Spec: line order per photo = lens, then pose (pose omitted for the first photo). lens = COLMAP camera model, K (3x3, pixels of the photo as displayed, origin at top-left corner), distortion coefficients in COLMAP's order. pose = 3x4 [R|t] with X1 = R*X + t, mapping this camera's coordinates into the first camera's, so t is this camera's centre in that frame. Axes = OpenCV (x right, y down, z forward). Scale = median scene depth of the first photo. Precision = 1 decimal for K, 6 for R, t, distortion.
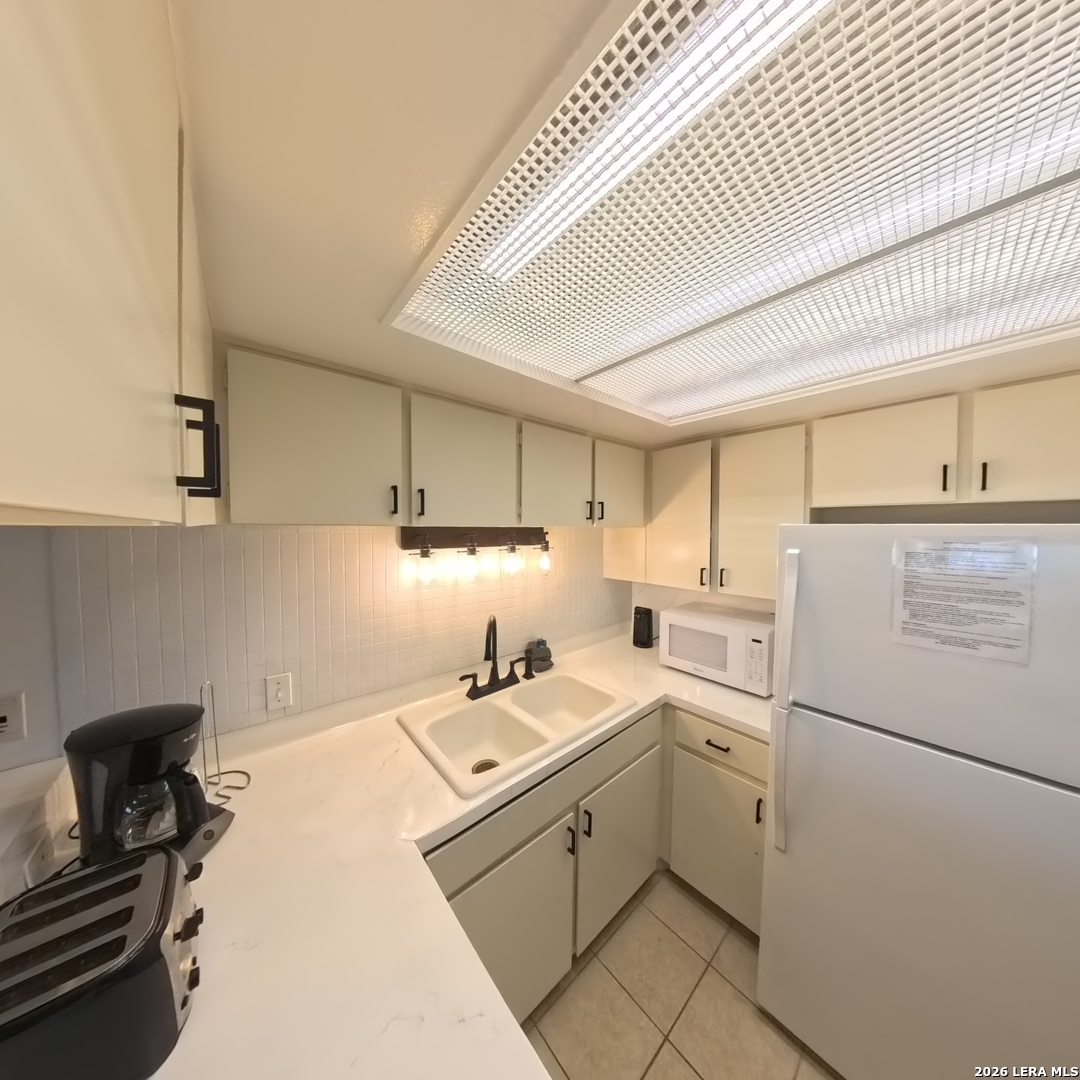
lens RADIAL K [[363.2, 0, 542.2], [0, 363.2, 546.5], [0, 0, 1]] dist [-0.000913, -0.000020]
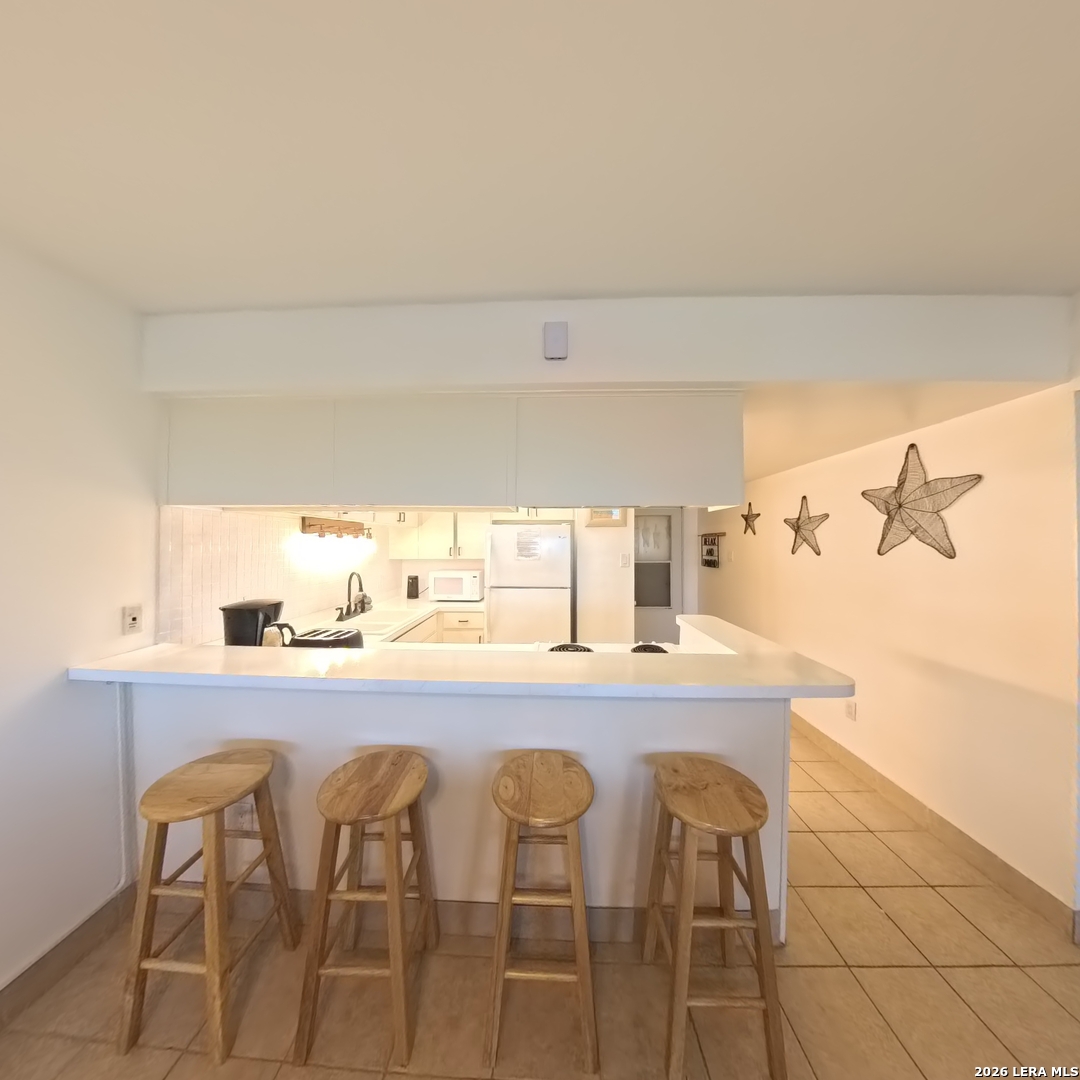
lens RADIAL K [[363.2, 0, 542.2], [0, 363.2, 546.5], [0, 0, 1]] dist [-0.000913, -0.000020]
pose [[0.681855, -0.005389, 0.731467, -0.775566], [0.039006, 0.998818, -0.029002, 0.145339], [-0.730446, 0.048307, 0.681260, -0.863133]]
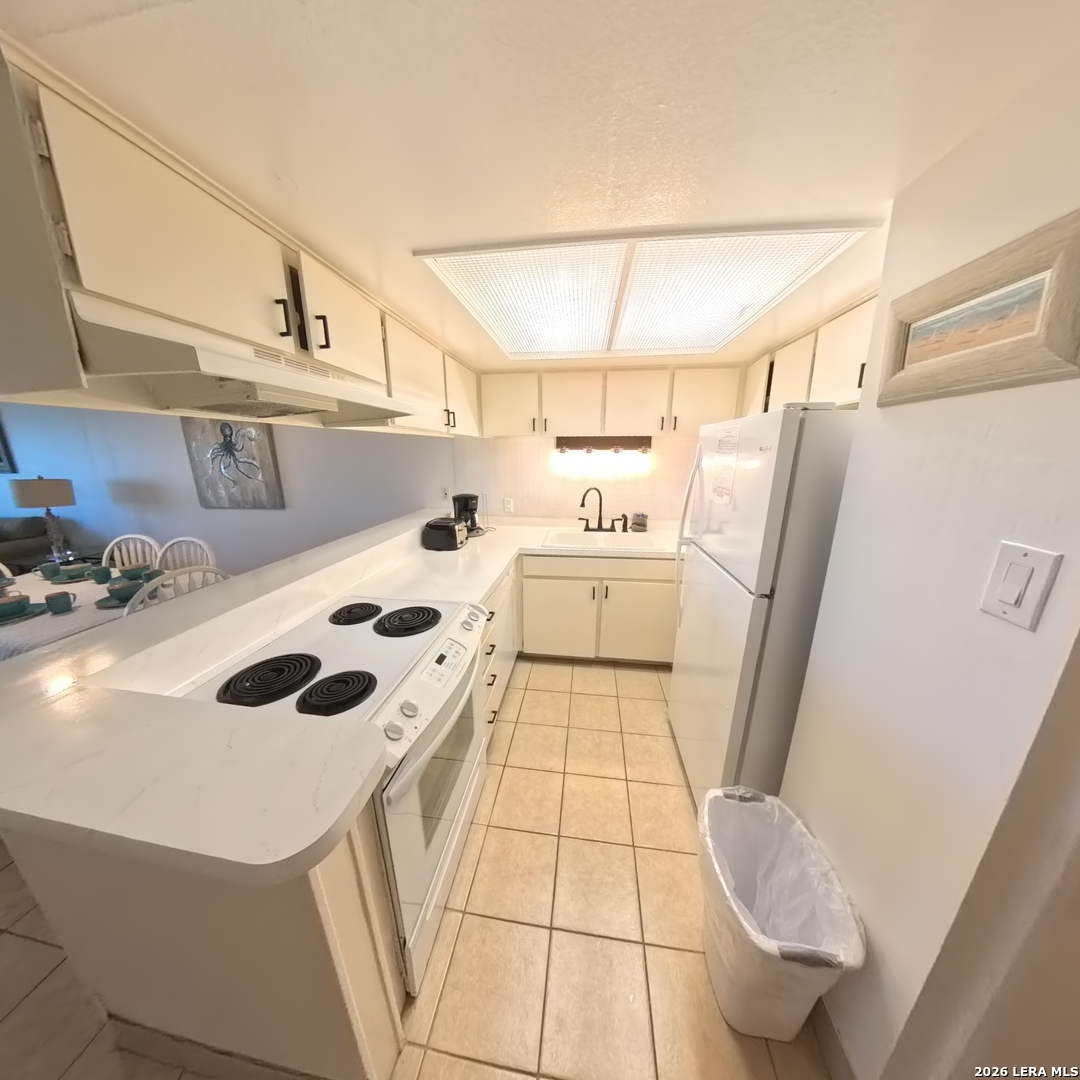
lens RADIAL K [[363.2, 0, 542.2], [0, 363.2, 546.5], [0, 0, 1]] dist [-0.000913, -0.000020]
pose [[0.658485, 0.187066, -0.728975, 1.019030], [-0.036277, 0.975380, 0.217529, 0.087843], [0.751719, -0.116795, 0.649059, -0.390389]]
